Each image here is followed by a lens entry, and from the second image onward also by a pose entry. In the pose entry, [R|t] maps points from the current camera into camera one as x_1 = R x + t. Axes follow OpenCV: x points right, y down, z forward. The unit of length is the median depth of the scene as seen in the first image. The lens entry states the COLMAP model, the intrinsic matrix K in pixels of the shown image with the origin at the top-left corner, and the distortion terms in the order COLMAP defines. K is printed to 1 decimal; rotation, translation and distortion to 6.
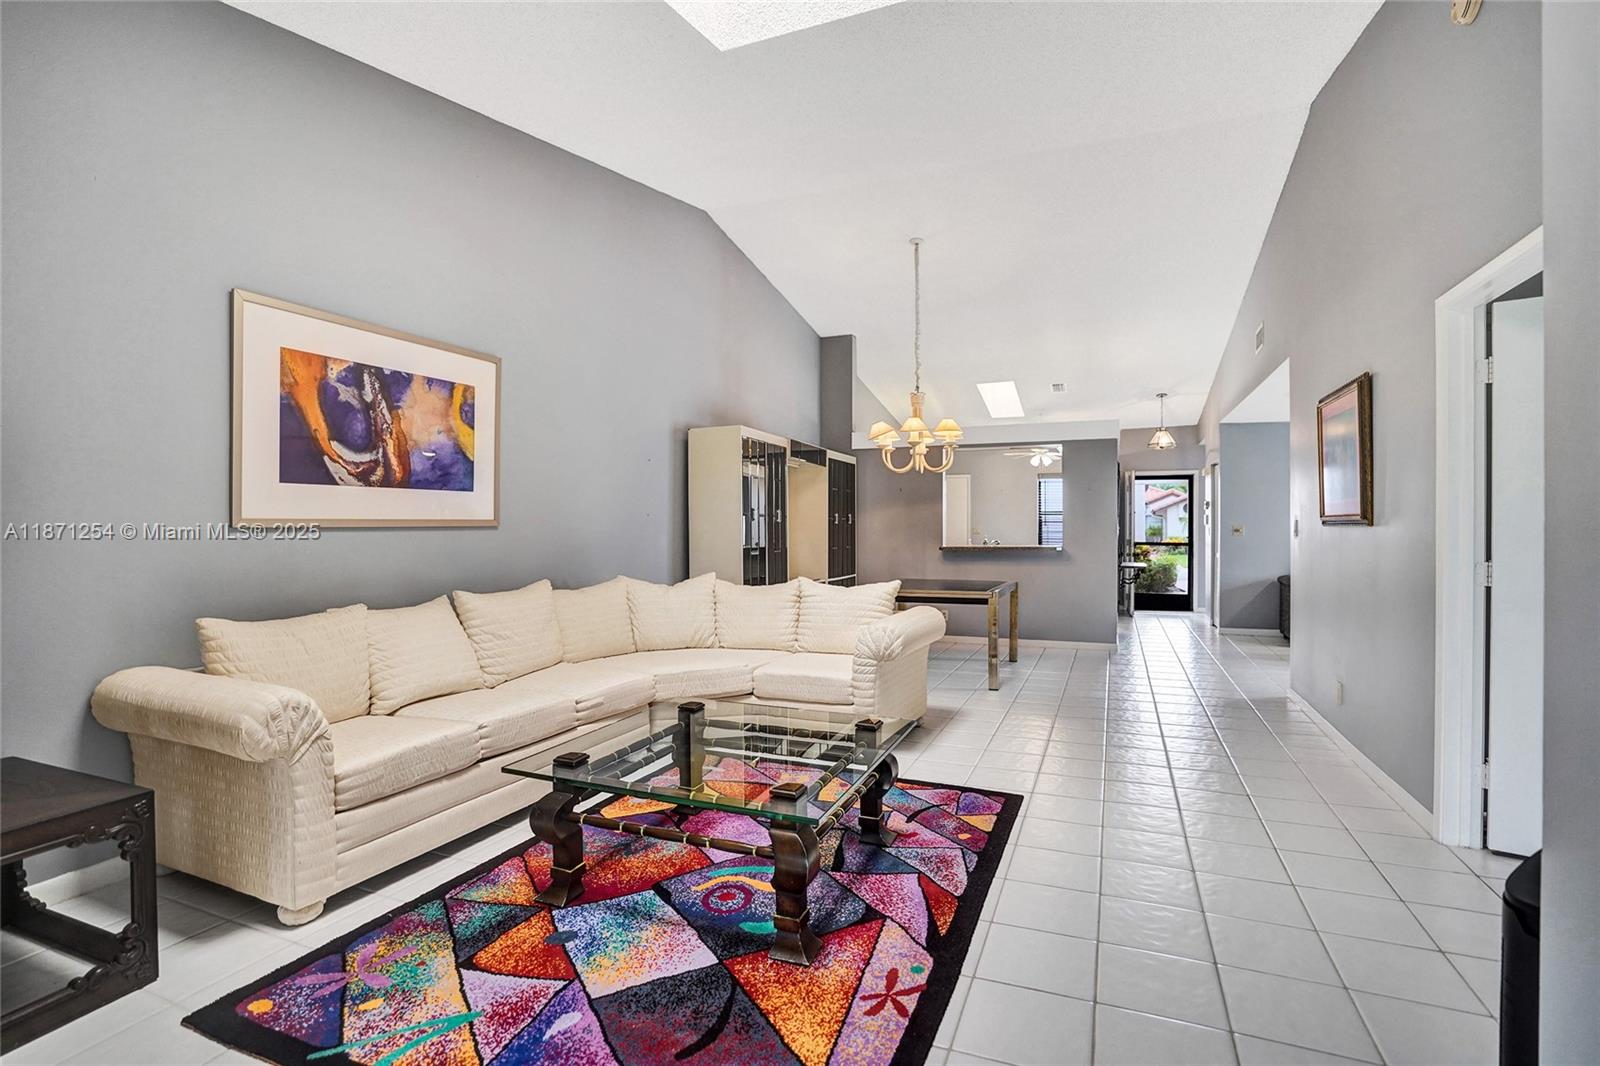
lens RADIAL K [[742.4, 0, 797.7], [0, 742.4, 536.7], [0, 0, 1]] dist [-0.055933, 0.020484]
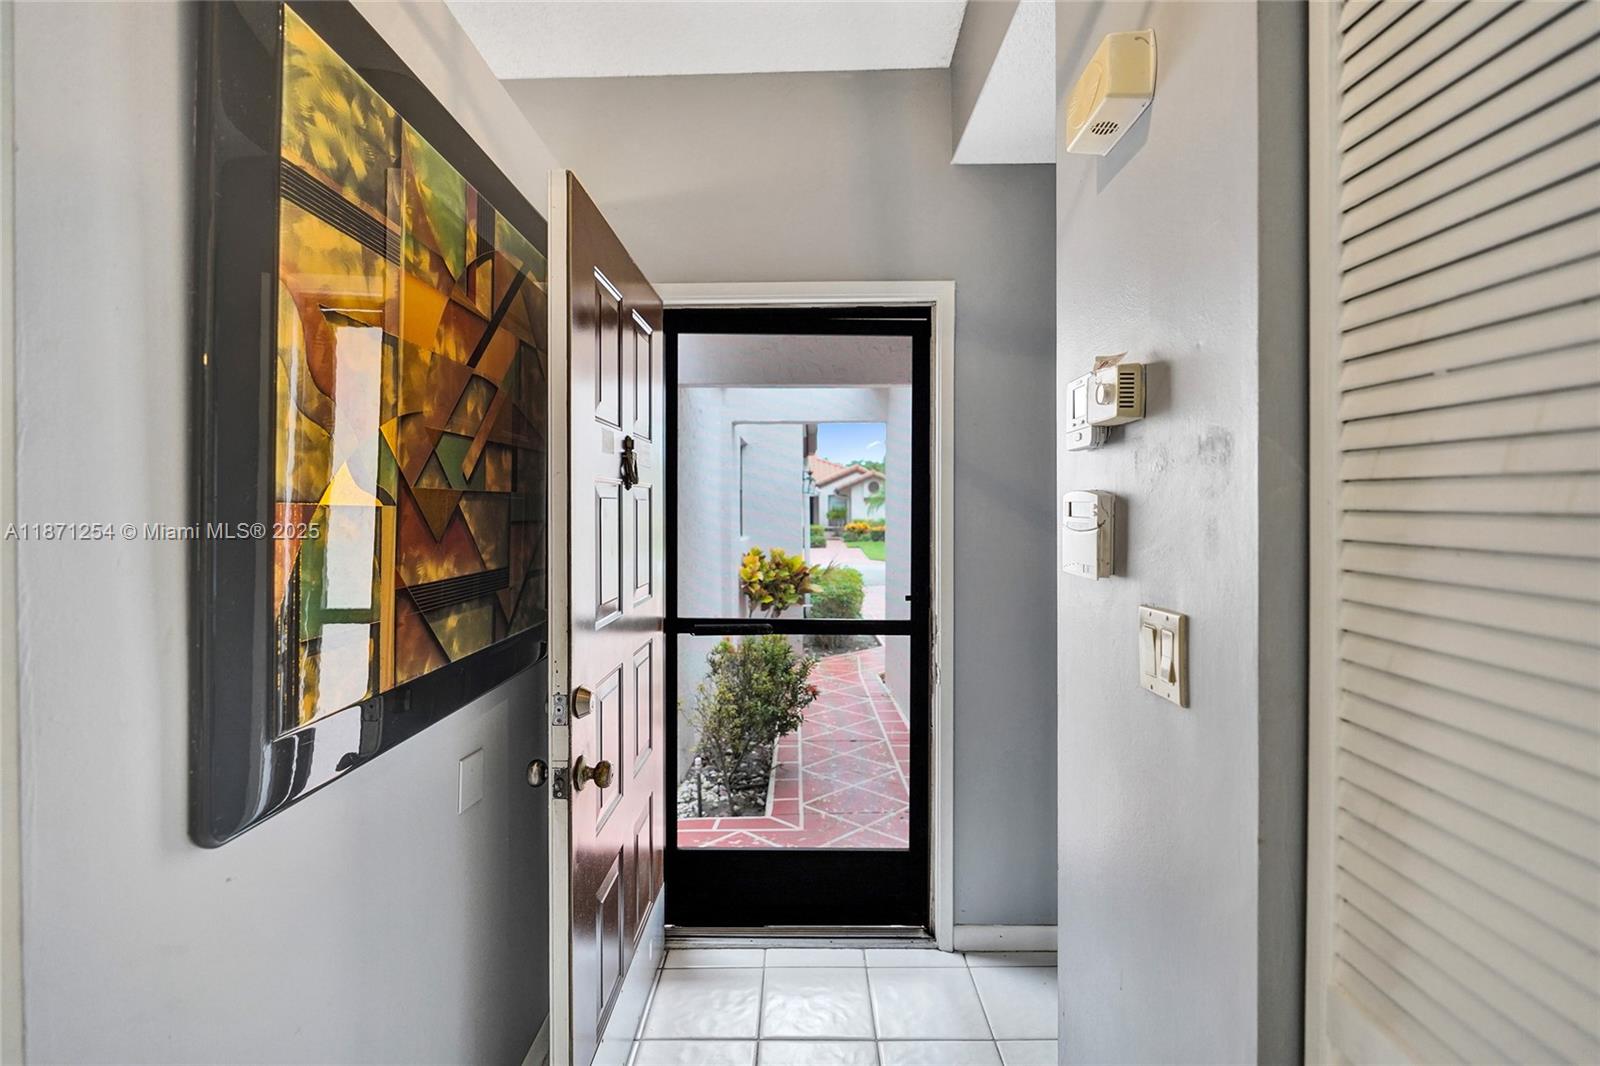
lens RADIAL K [[742.4, 0, 797.7], [0, 742.4, 536.7], [0, 0, 1]] dist [-0.055933, 0.020484]
pose [[0.924194, -0.016588, 0.381563, 0.122855], [0.006244, 0.999579, 0.028334, -0.006656], [-0.381873, -0.023804, 0.923908, 0.237236]]
